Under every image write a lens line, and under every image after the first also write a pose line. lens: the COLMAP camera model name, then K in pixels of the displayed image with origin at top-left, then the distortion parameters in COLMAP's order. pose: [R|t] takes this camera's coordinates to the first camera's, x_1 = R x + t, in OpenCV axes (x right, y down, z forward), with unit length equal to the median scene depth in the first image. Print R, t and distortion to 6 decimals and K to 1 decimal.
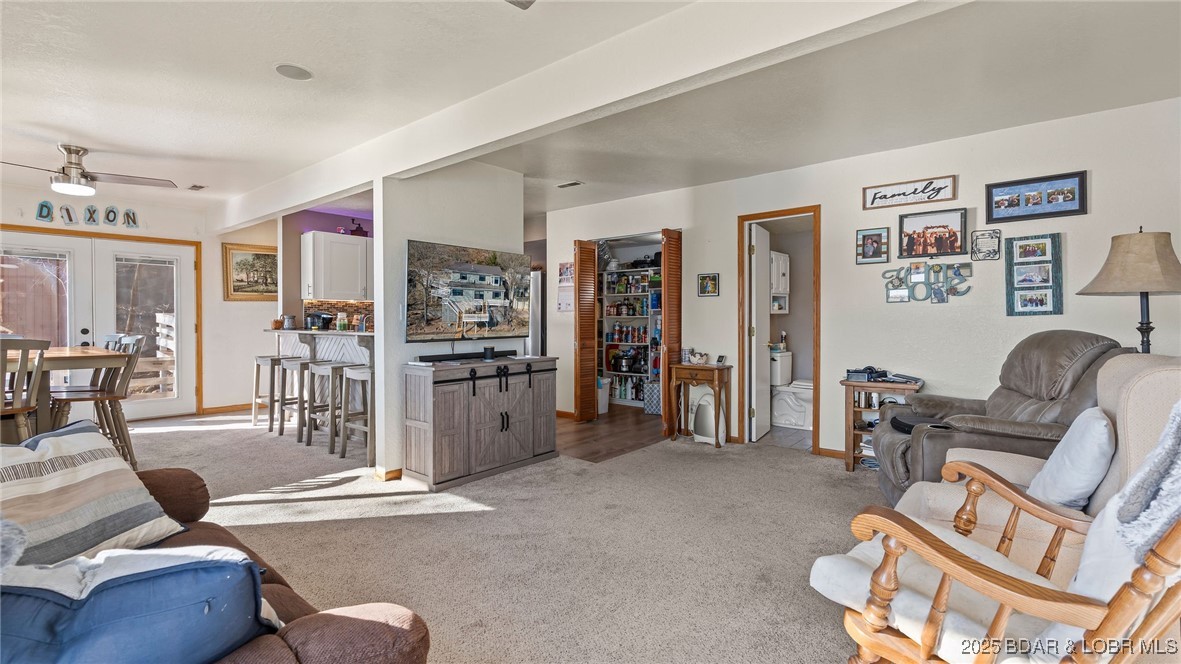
lens RADIAL K [[547.7, 0, 586.9], [0, 547.7, 324.5], [0, 0, 1]] dist [-0.000704, 0.000320]
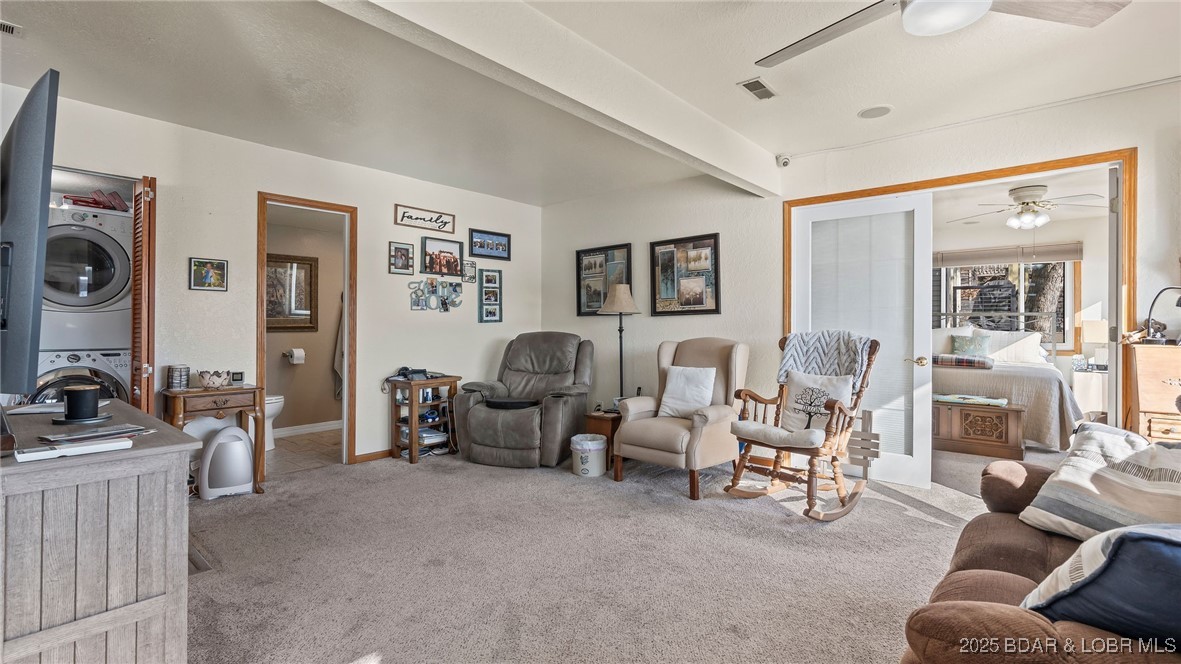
lens RADIAL K [[547.7, 0, 586.9], [0, 547.7, 324.5], [0, 0, 1]] dist [-0.000704, 0.000320]
pose [[0.004901, 0.004260, 0.999979, -0.609501], [0.004999, 0.999978, -0.004284, -0.002973], [-0.999975, 0.005020, 0.004879, 0.642725]]
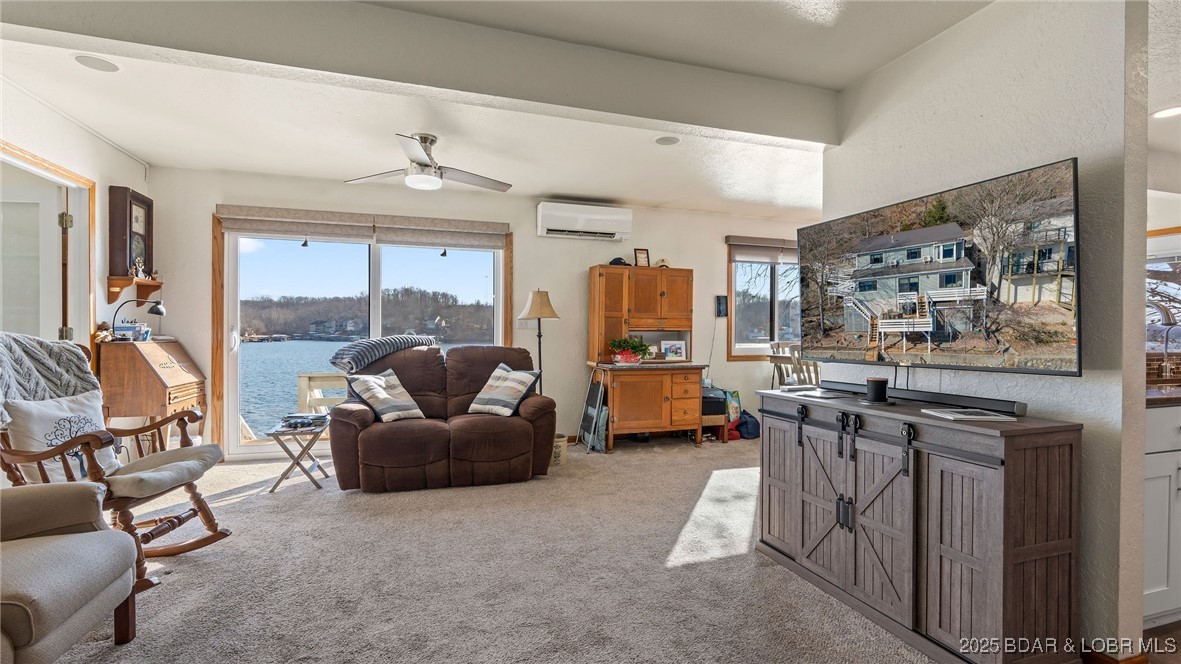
lens RADIAL K [[540.0, 0, 588.3], [0, 540.0, 336.0], [0, 0, 1]] dist [-0.002145, -0.000124]
pose [[-0.492113, 0.003172, -0.870526, 0.476800], [-0.011297, 0.999886, 0.010029, -0.003500], [0.870458, 0.014770, -0.492021, 1.056451]]
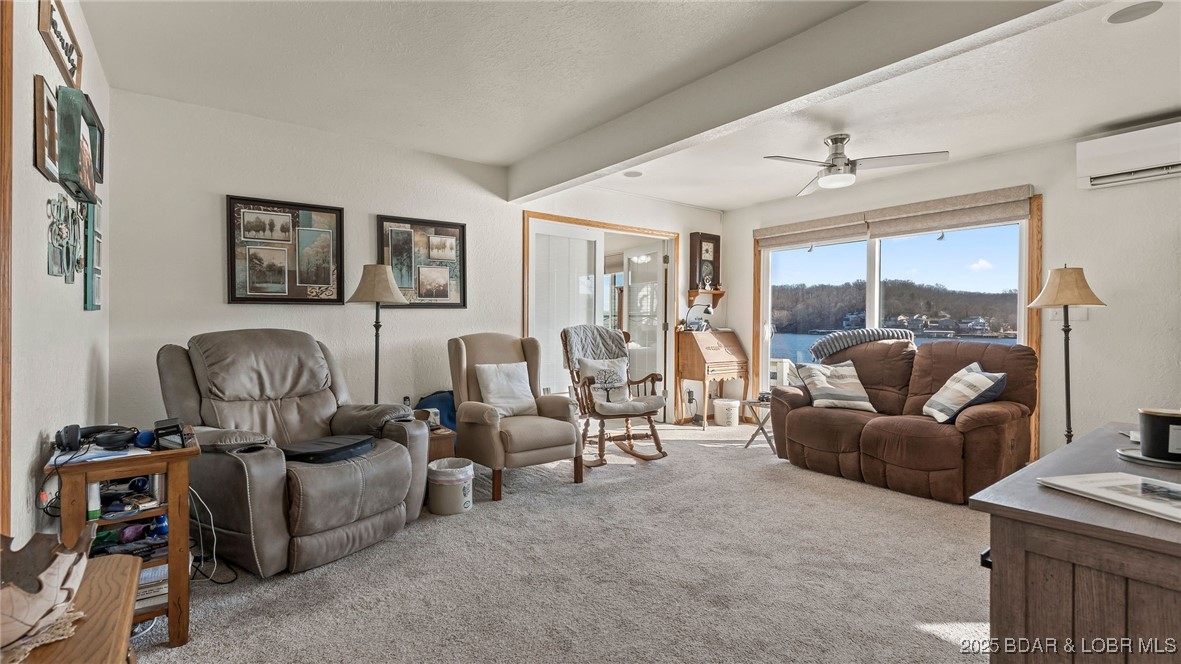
lens RADIAL K [[547.7, 0, 586.9], [0, 547.7, 324.5], [0, 0, 1]] dist [-0.000704, 0.000320]
pose [[-0.980515, -0.002347, 0.196432, 0.066296], [-0.001065, 0.999977, 0.006633, -0.003833], [-0.196443, 0.006294, -0.980495, 1.390071]]
